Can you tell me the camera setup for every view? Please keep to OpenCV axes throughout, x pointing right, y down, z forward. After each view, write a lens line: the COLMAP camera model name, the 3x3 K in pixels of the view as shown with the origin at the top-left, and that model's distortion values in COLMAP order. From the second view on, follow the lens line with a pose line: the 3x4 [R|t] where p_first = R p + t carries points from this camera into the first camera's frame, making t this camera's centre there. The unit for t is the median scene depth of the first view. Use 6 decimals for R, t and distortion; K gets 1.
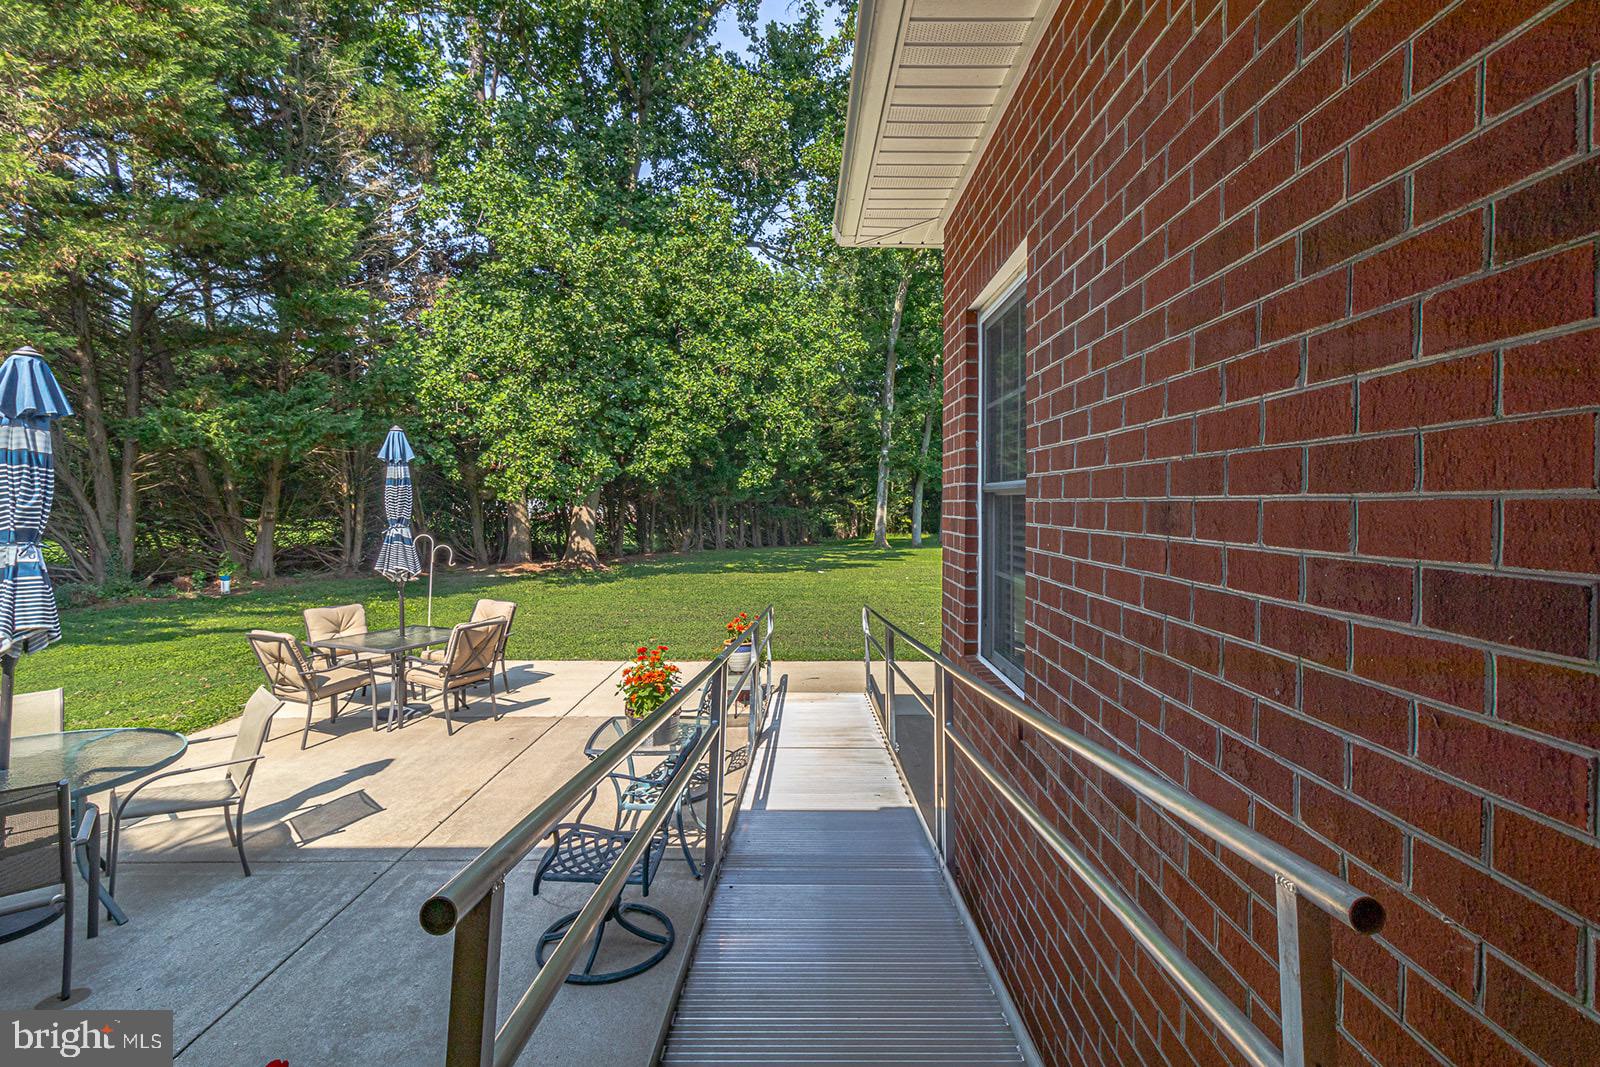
lens RADIAL K [[767.6, 0, 804.4], [0, 767.6, 512.9], [0, 0, 1]] dist [0.003799, -0.000339]
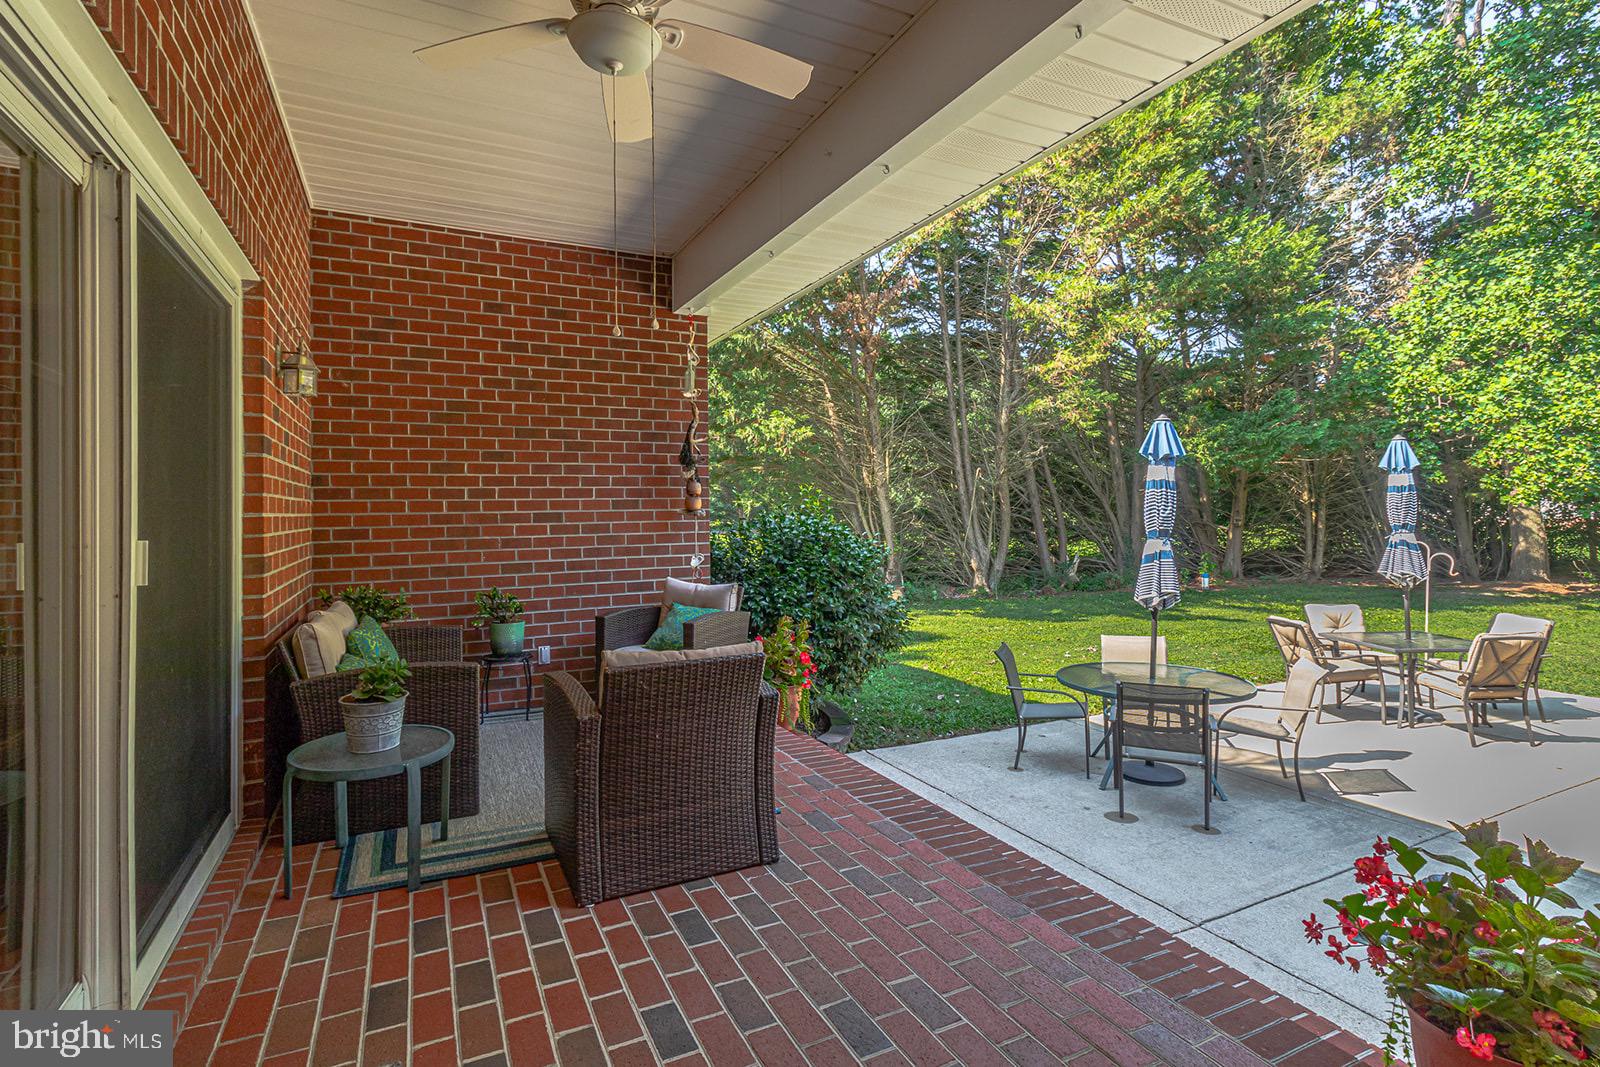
lens RADIAL K [[753.9, 0, 792.1], [0, 753.9, 506.4], [0, 0, 1]] dist [0.001834, 0.000754]
pose [[0.436556, -0.019534, -0.899465, 0.009919], [0.002785, 0.999789, -0.020361, 0.000630], [0.899673, 0.006383, 0.436518, -0.067369]]
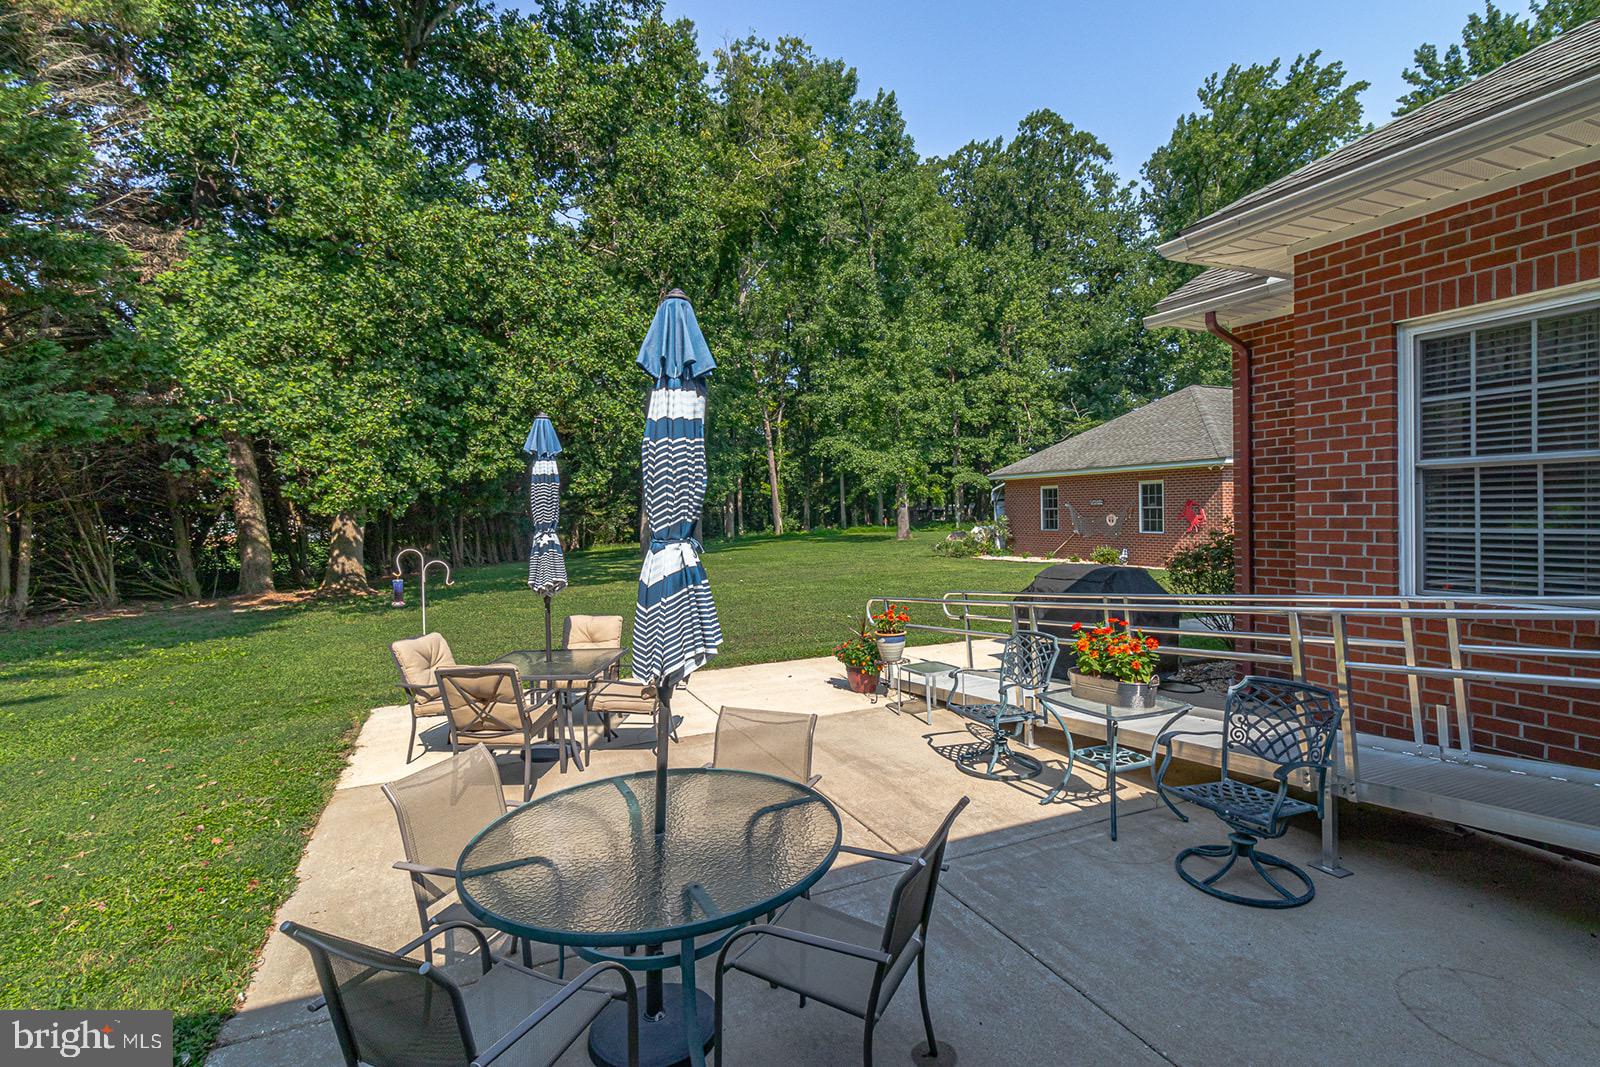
lens RADIAL K [[759.3, 0, 810.3], [0, 759.3, 529.1], [0, 0, 1]] dist [0.003295, 0.000869]
pose [[0.916576, -0.036928, 0.398152, -0.221779], [0.032921, 0.999315, 0.016899, 0.003881], [-0.398504, -0.002382, 0.917164, 0.044167]]
